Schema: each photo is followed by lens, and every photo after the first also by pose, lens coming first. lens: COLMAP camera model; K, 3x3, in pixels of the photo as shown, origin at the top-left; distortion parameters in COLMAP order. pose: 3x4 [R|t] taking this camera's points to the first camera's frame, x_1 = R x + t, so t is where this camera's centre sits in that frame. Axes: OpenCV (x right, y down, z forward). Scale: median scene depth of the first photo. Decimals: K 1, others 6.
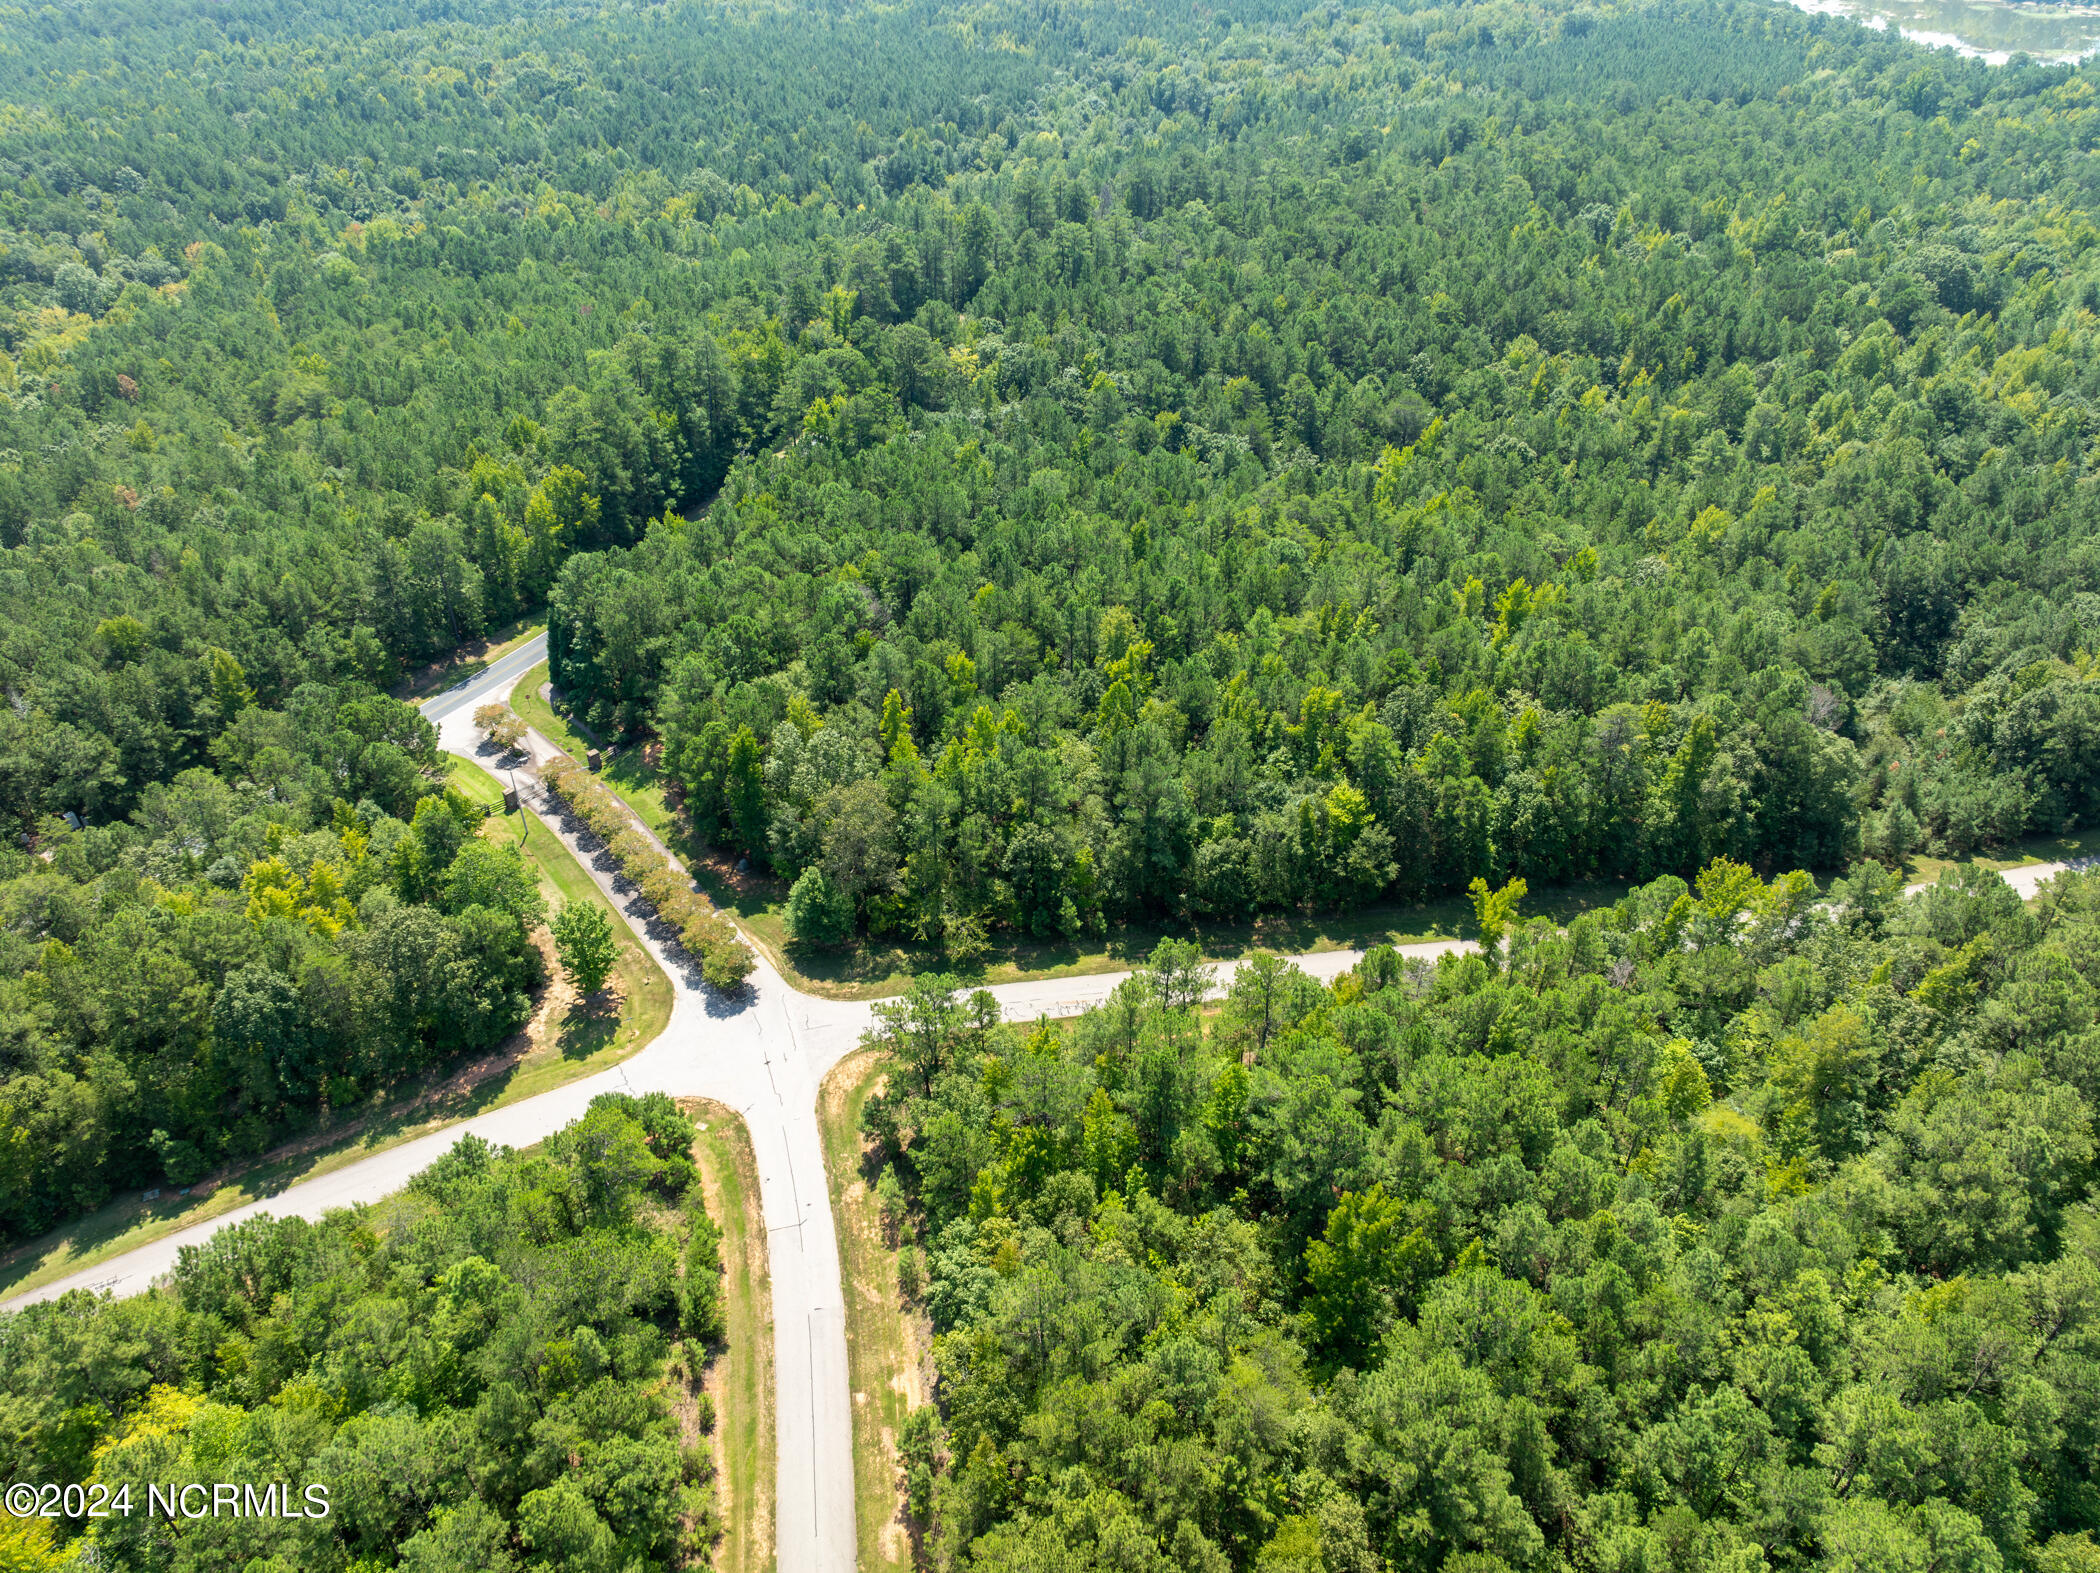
lens RADIAL K [[1495.7, 0, 1050.0], [0, 1495.7, 786.5], [0, 0, 1]] dist [-0.061610, 0.041464]
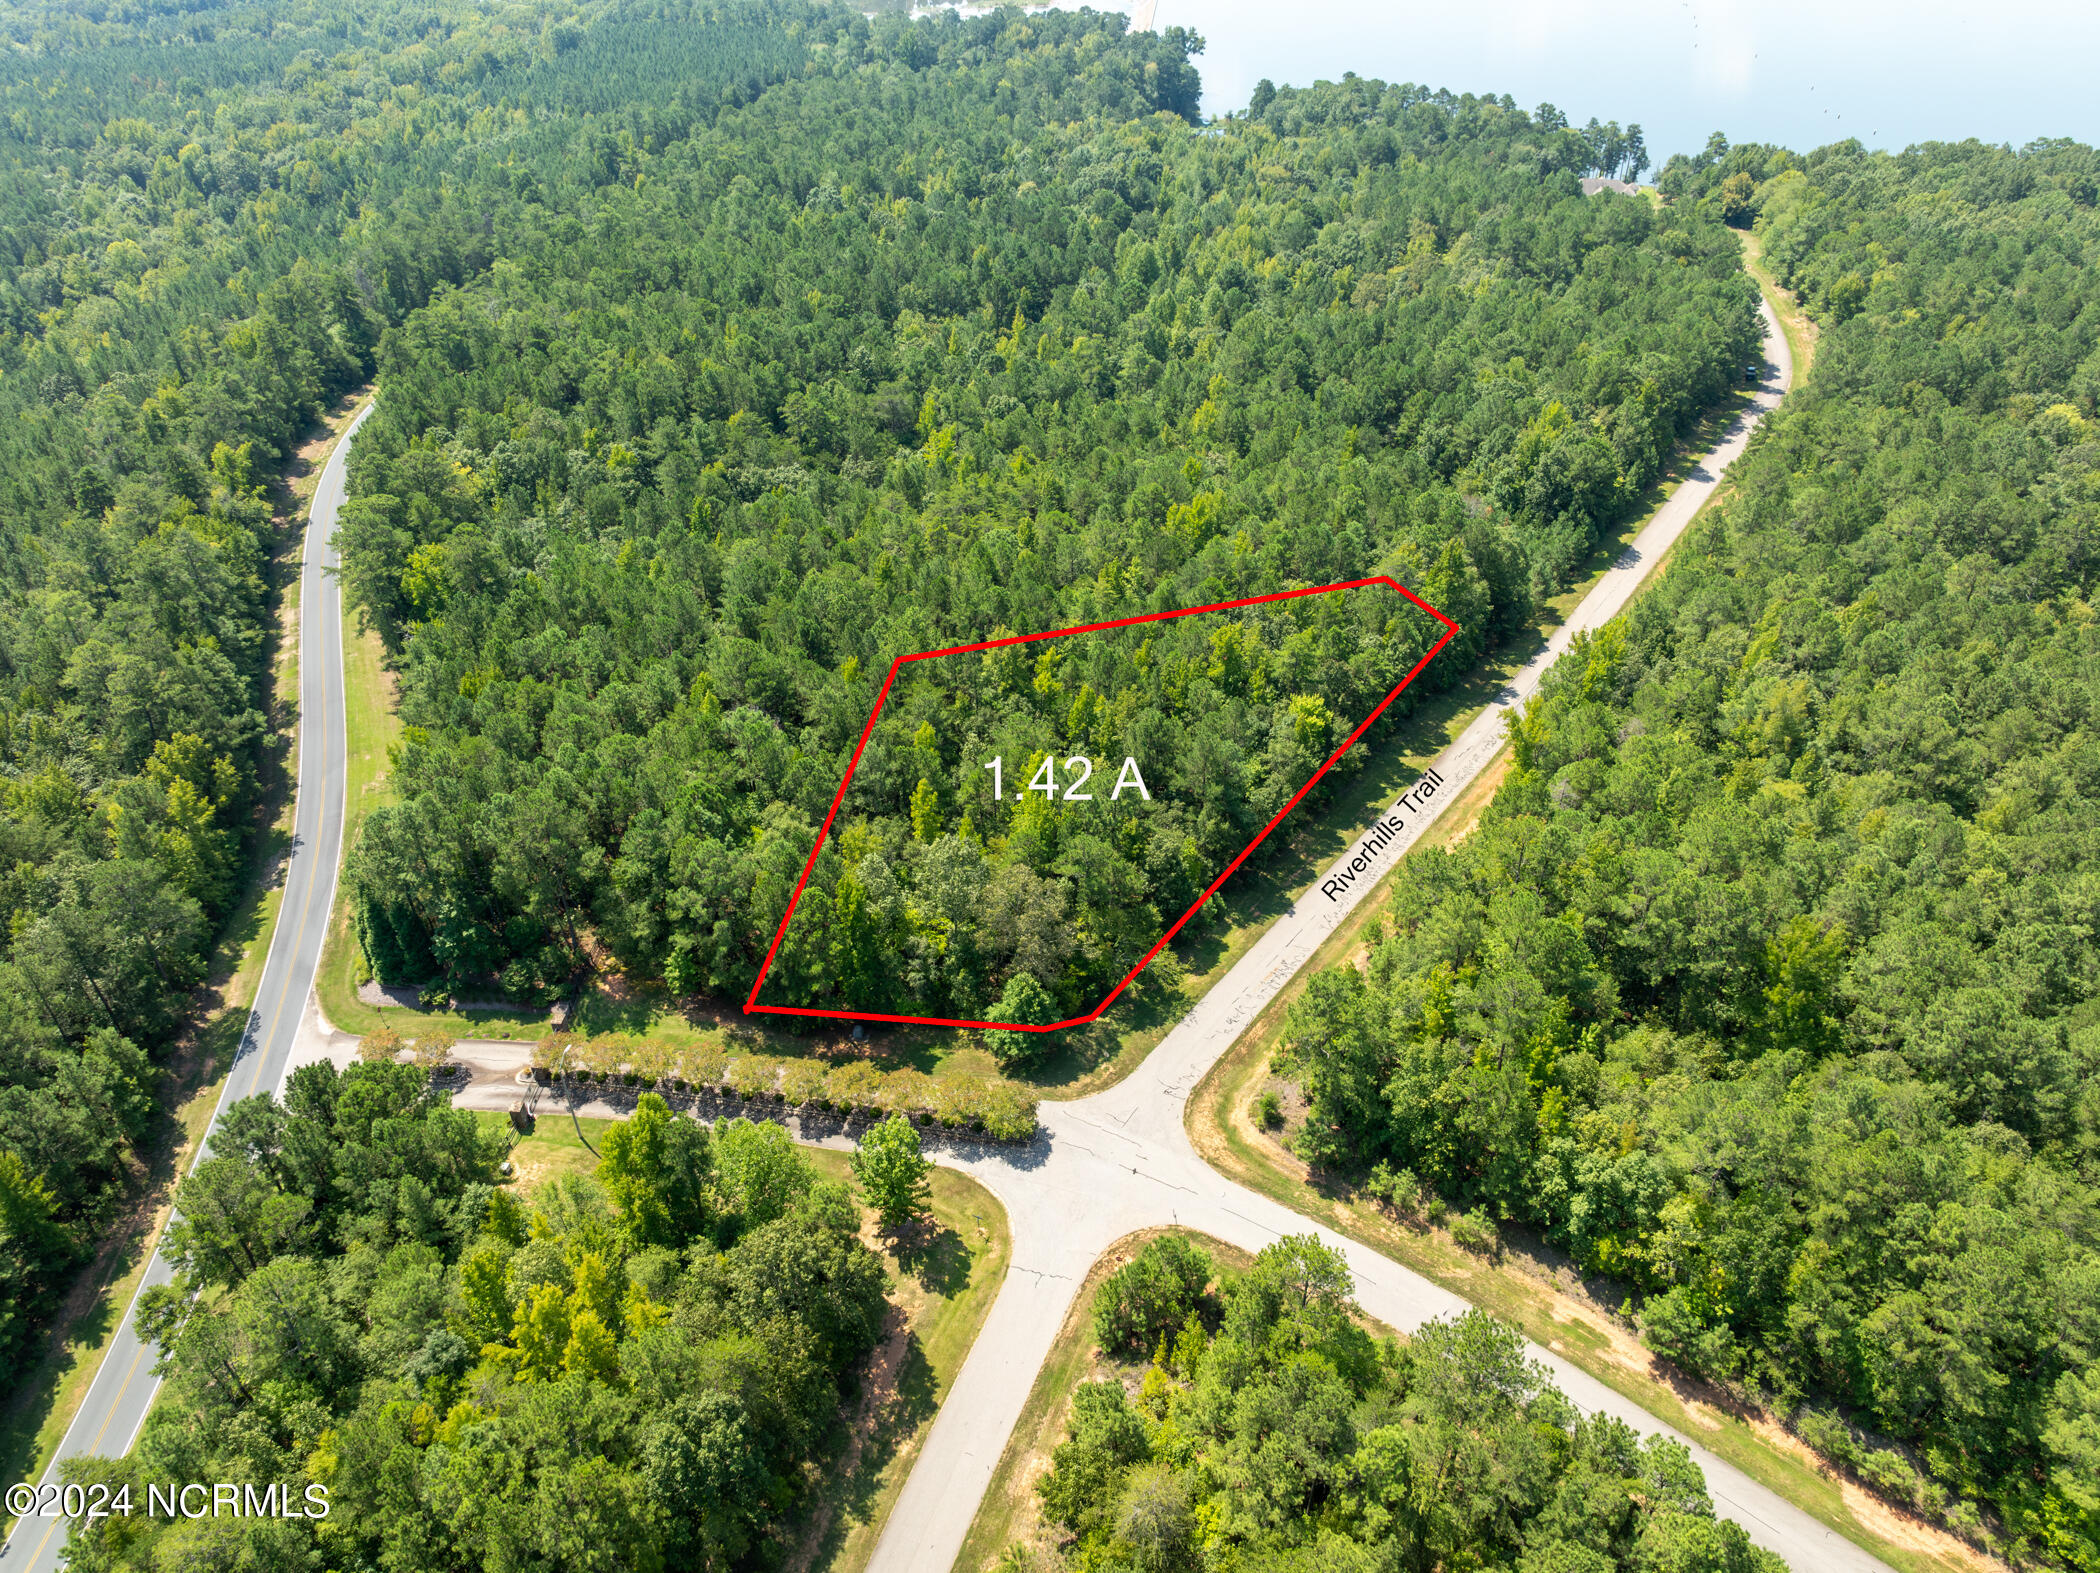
lens RADIAL K [[1495.7, 0, 1050.0], [0, 1495.7, 786.5], [0, 0, 1]] dist [-0.061610, 0.041464]
pose [[0.744984, -0.392099, 0.539682, -0.555311], [0.396930, 0.910769, 0.113781, -0.138037], [-0.536139, 0.129451, 0.834145, 0.200152]]
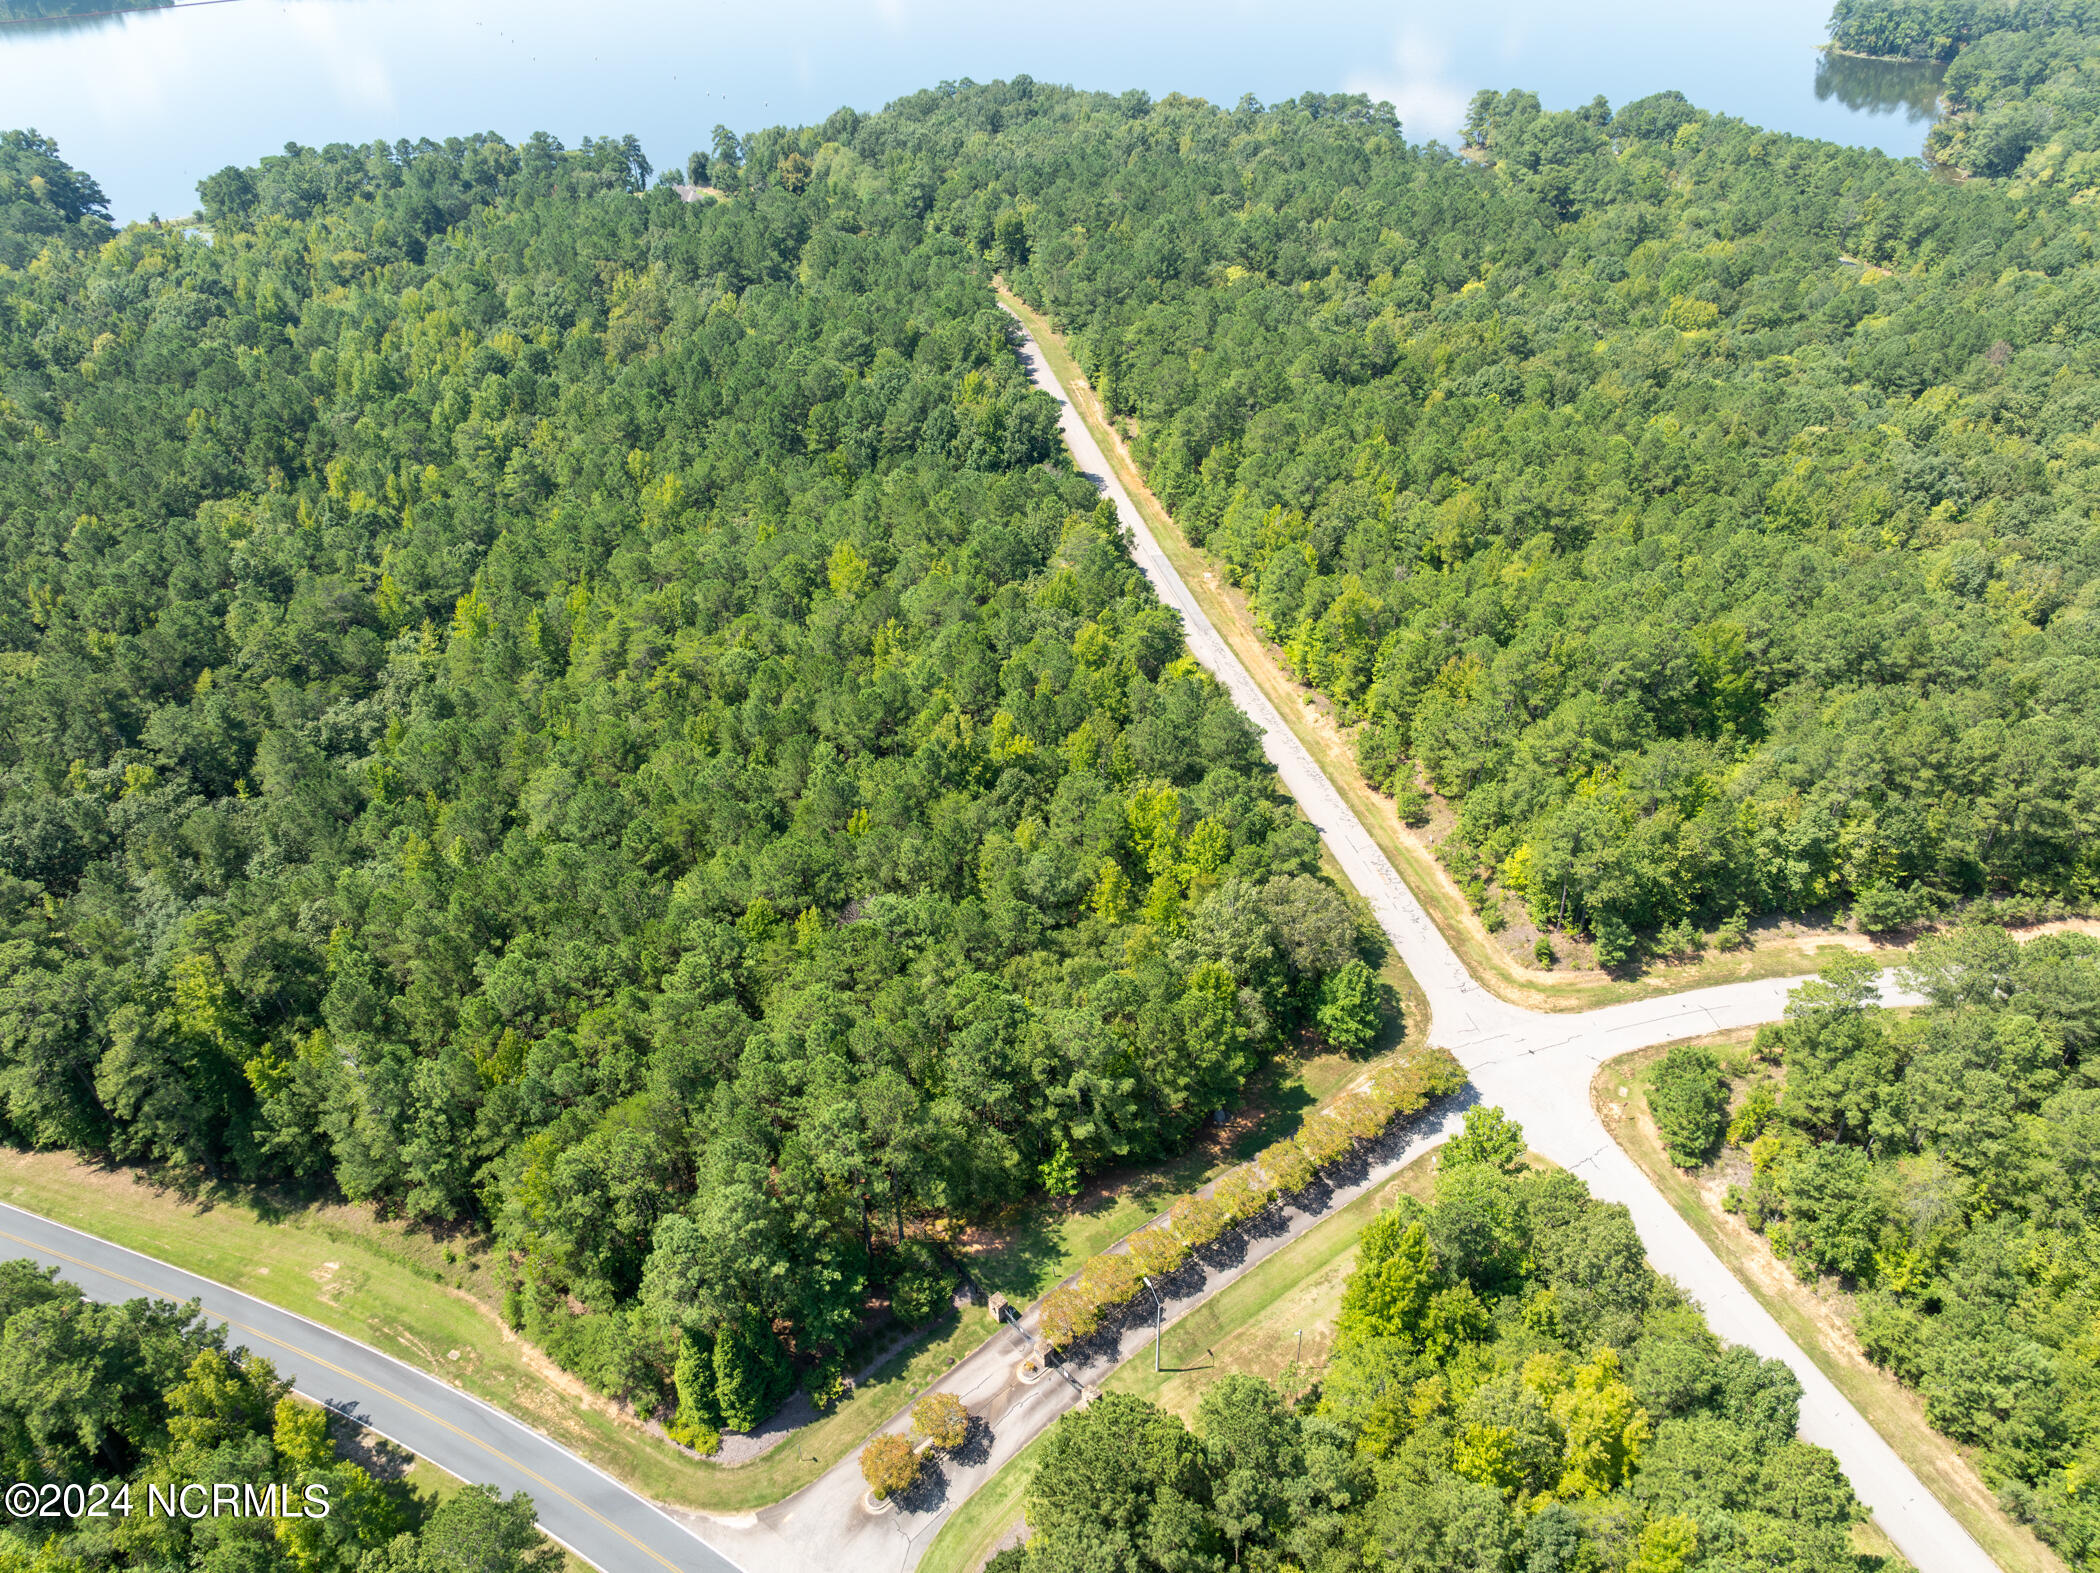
lens RADIAL K [[1495.7, 0, 1050.0], [0, 1495.7, 786.5], [0, 0, 1]] dist [-0.061610, 0.041464]
pose [[0.024915, -0.583232, 0.811924, -0.810988], [0.603053, 0.656527, 0.453100, -0.527225], [-0.797312, 0.478344, 0.368077, 0.701493]]
